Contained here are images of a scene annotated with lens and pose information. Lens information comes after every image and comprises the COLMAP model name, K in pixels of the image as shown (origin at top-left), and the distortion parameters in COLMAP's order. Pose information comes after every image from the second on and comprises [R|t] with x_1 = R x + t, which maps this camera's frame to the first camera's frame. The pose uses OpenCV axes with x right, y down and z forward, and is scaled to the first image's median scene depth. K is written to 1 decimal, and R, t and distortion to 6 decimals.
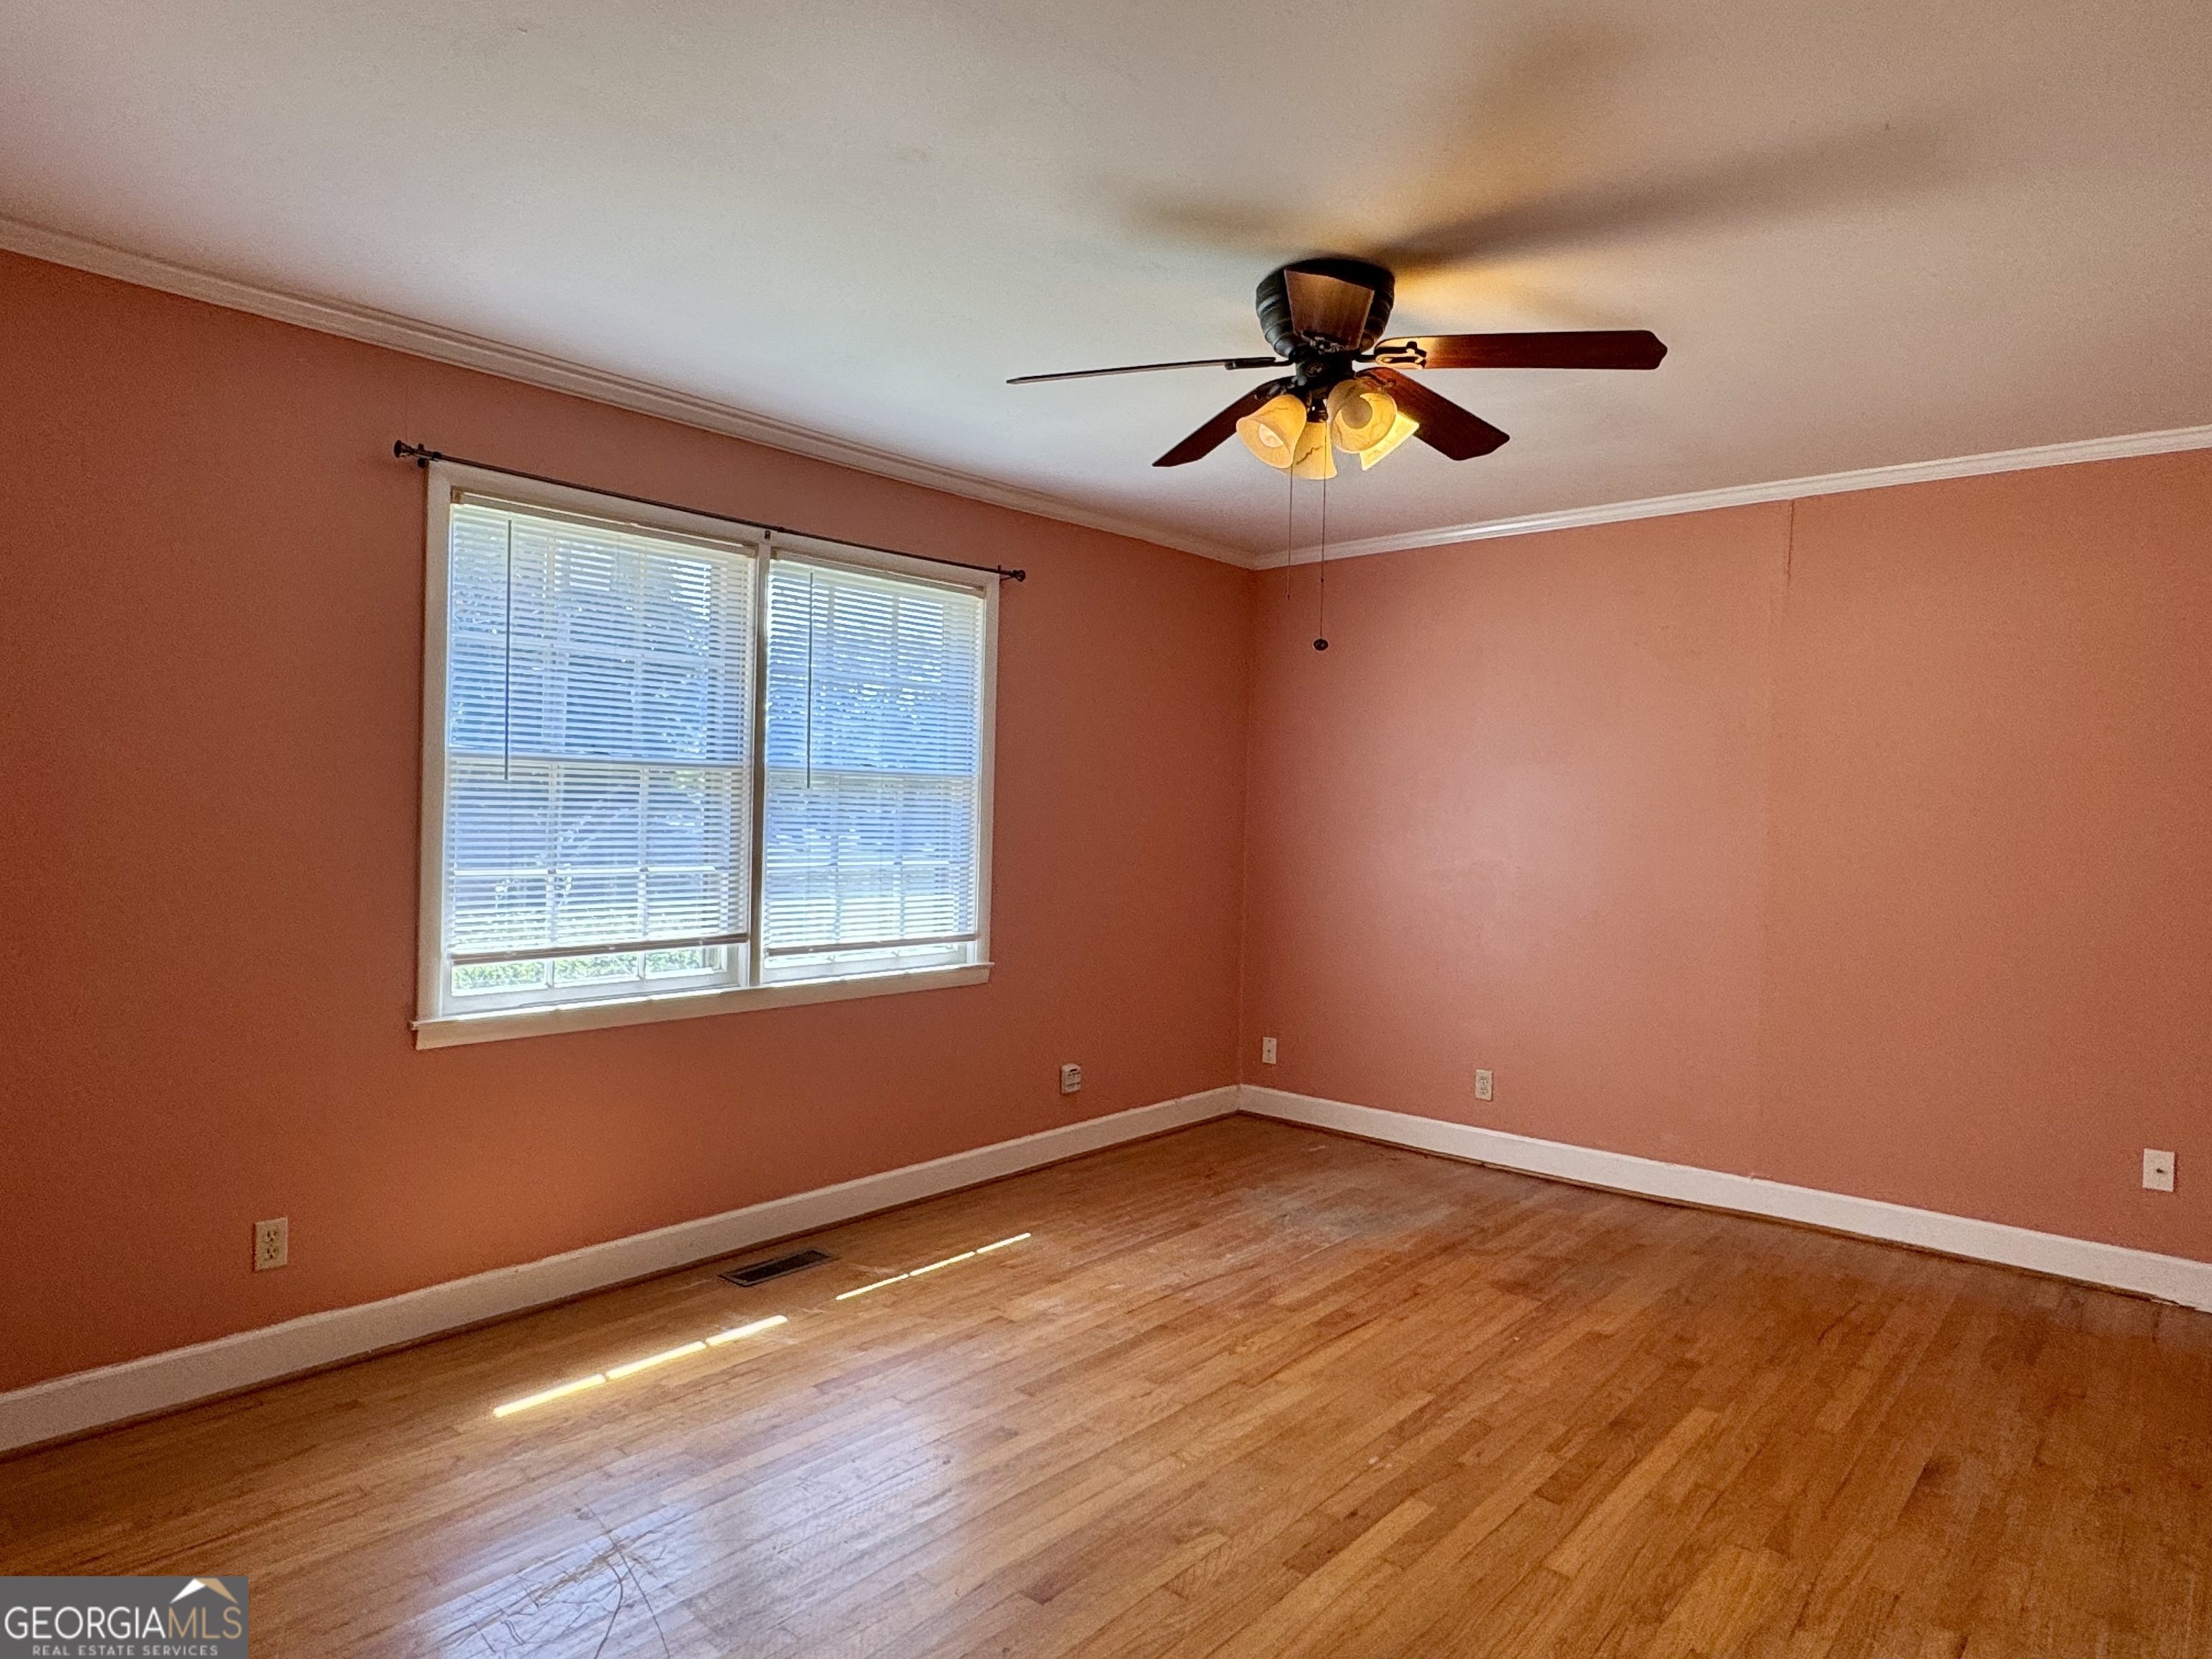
lens RADIAL K [[1344.6, 0, 1113.0], [0, 1344.6, 811.2], [0, 0, 1]] dist [0.001197, 0.000401]
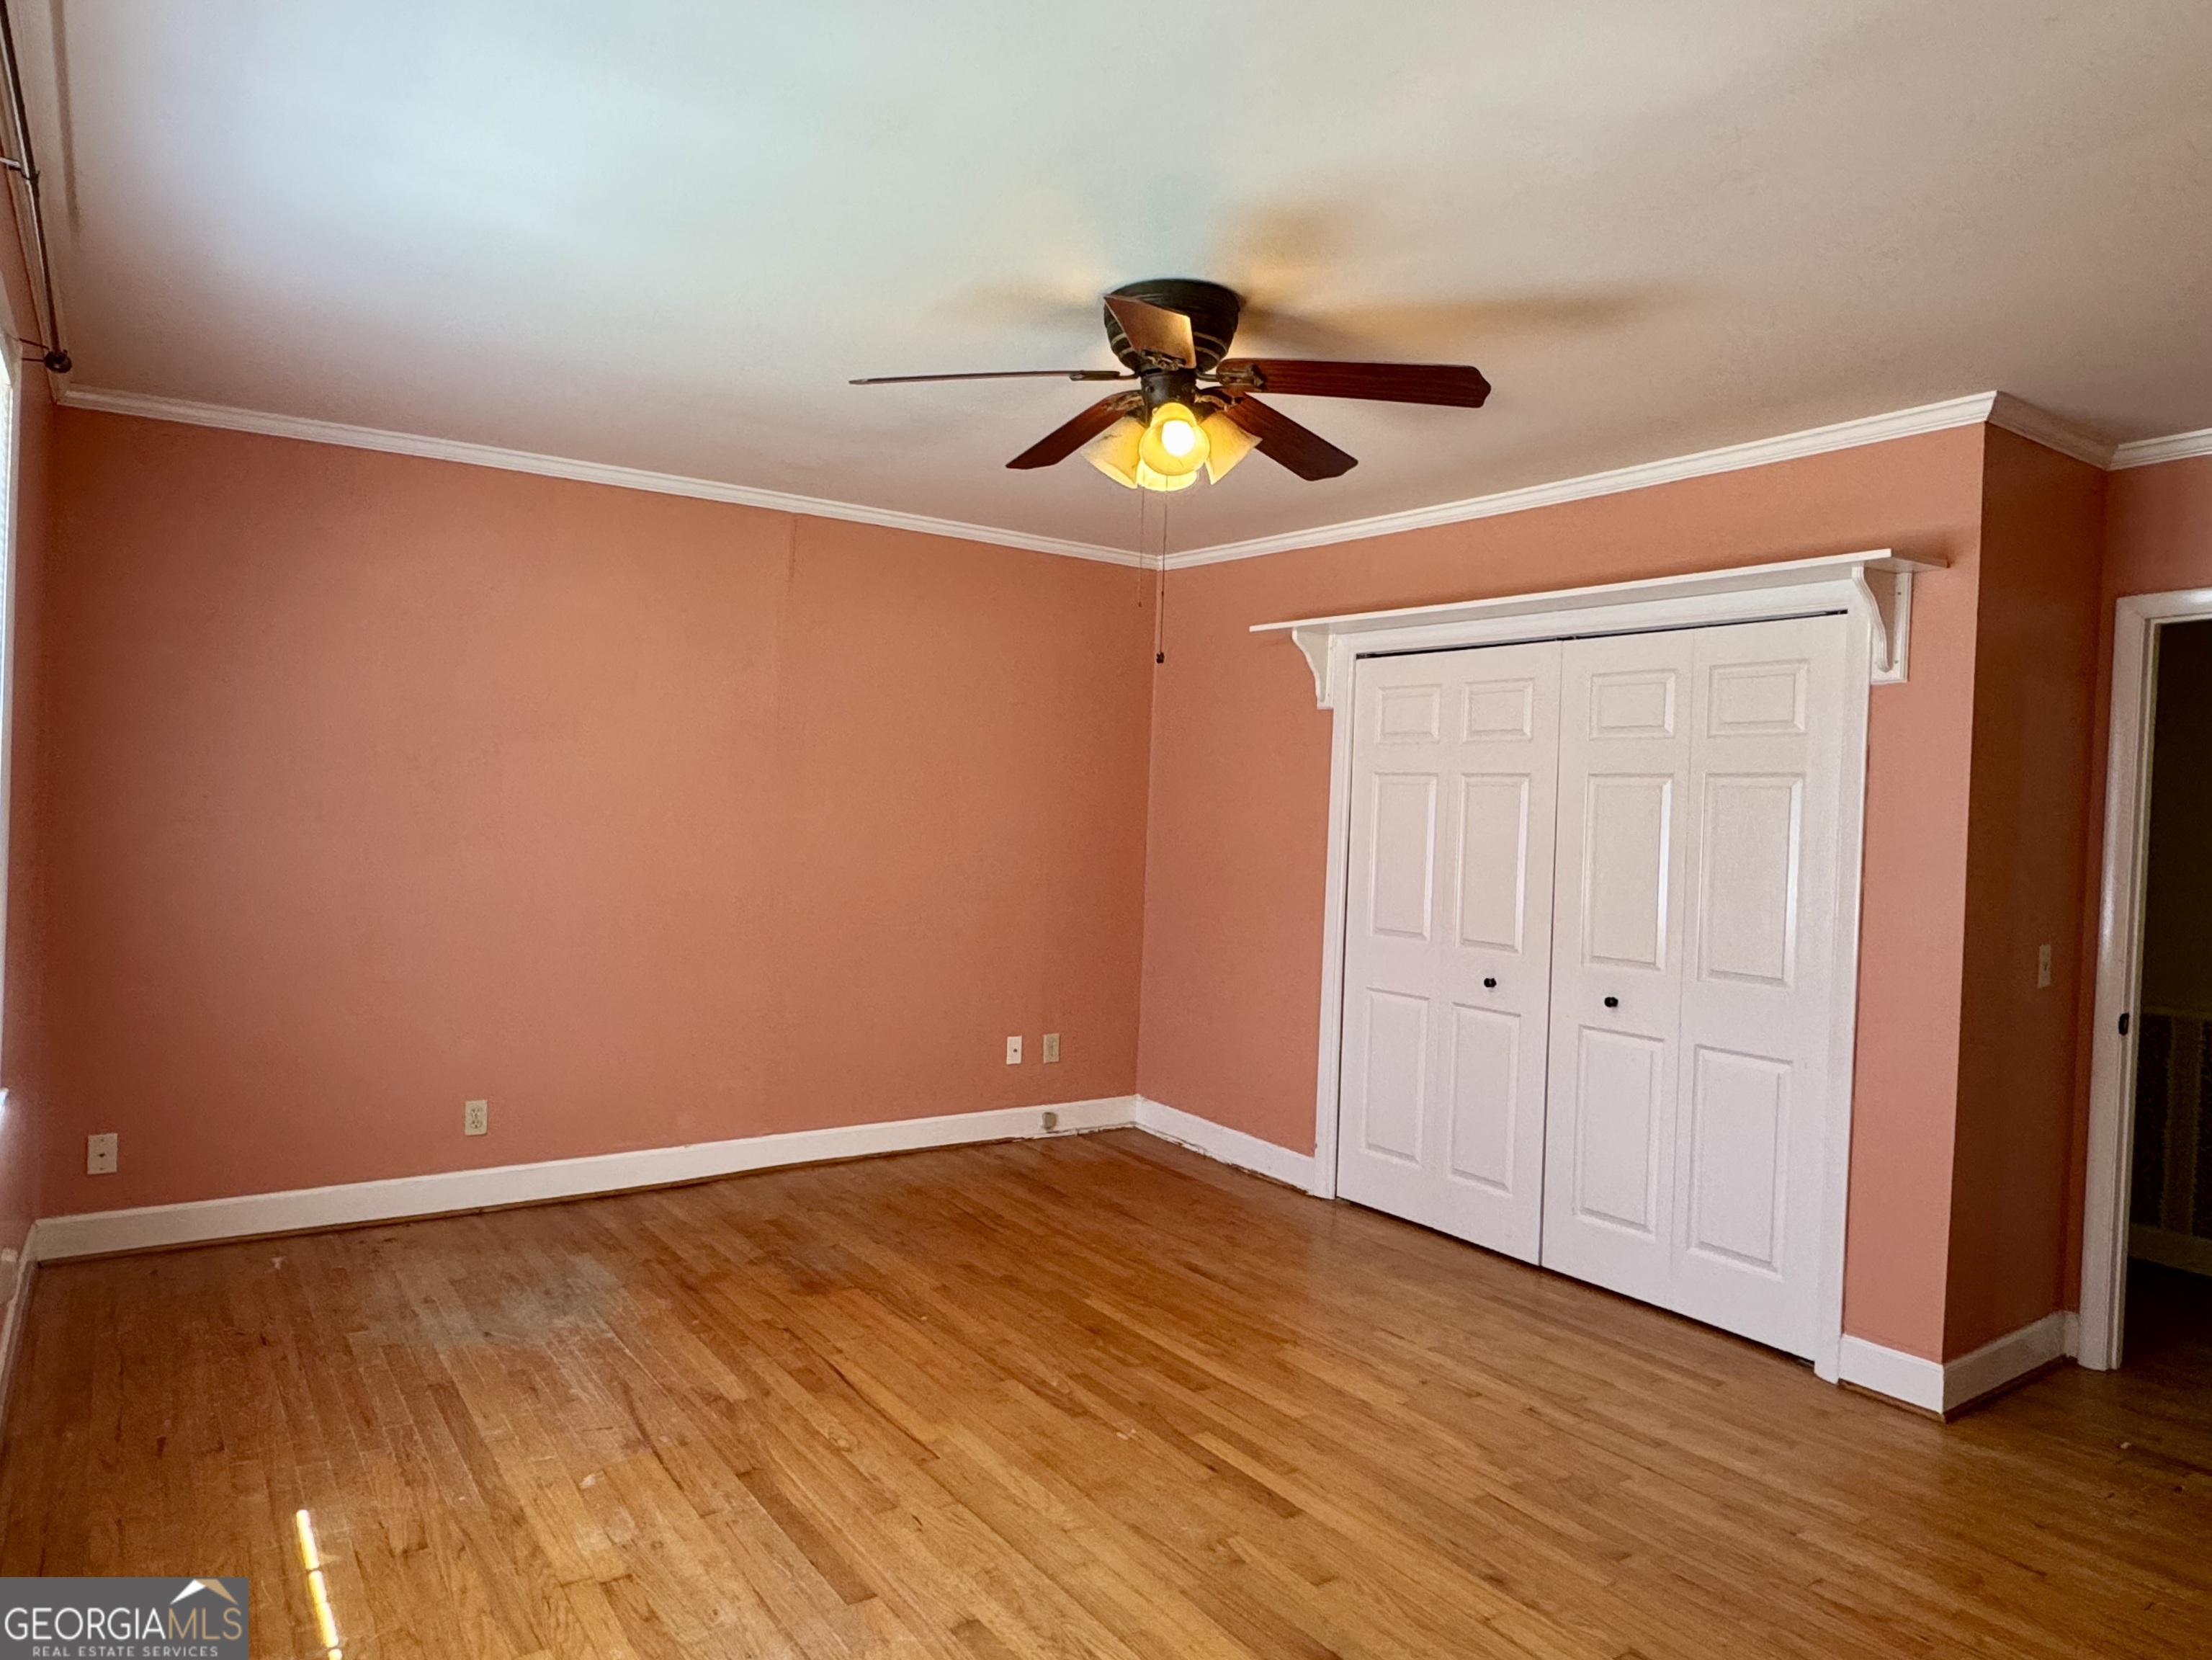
lens RADIAL K [[1363.3, 0, 1106.0], [0, 1363.3, 830.0], [0, 0, 1]] dist [0.000560, -0.000021]
pose [[0.249169, -0.027587, 0.968067, -0.662173], [-0.022844, 0.999149, 0.034352, -0.022550], [-0.968190, -0.030674, 0.248327, 0.606493]]
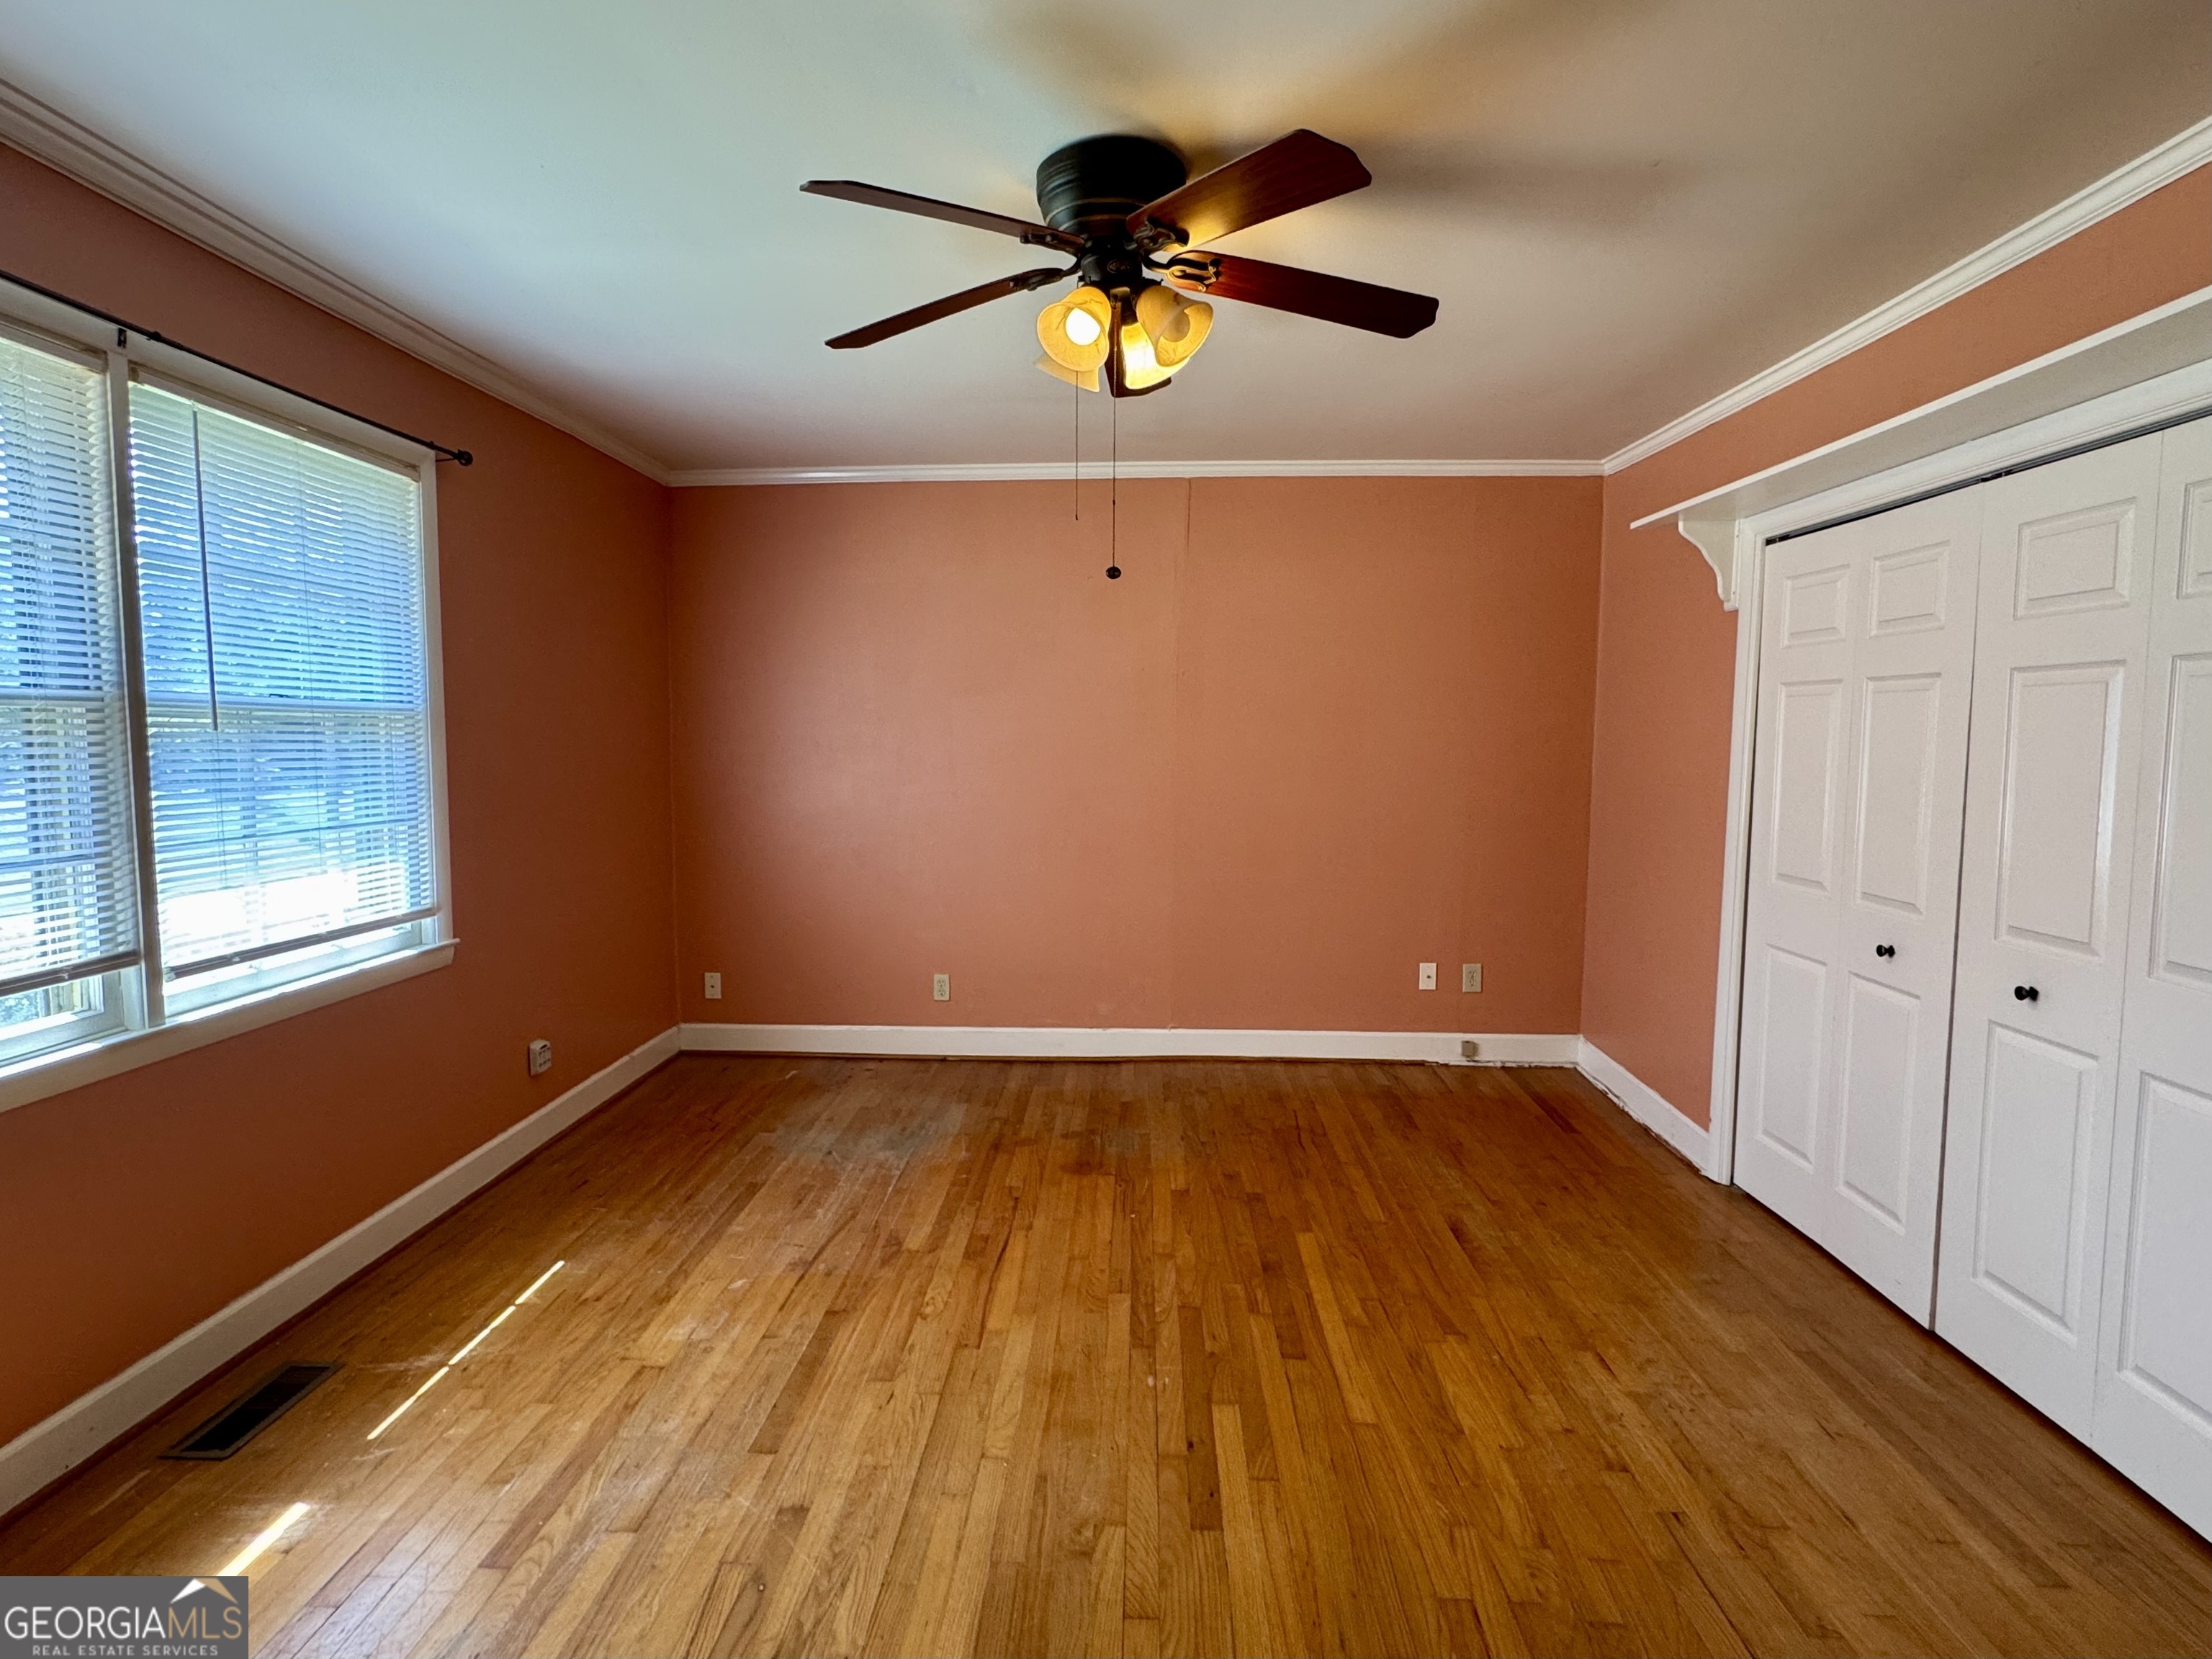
lens RADIAL K [[1131.6, 0, 1114.7], [0, 1131.6, 823.2], [0, 0, 1]] dist [0.000480, 0.000861]
pose [[0.778474, -0.068843, 0.623891, -0.270377], [0.016350, 0.995854, 0.089487, -0.016611], [-0.627464, -0.059463, 0.776371, 0.294412]]
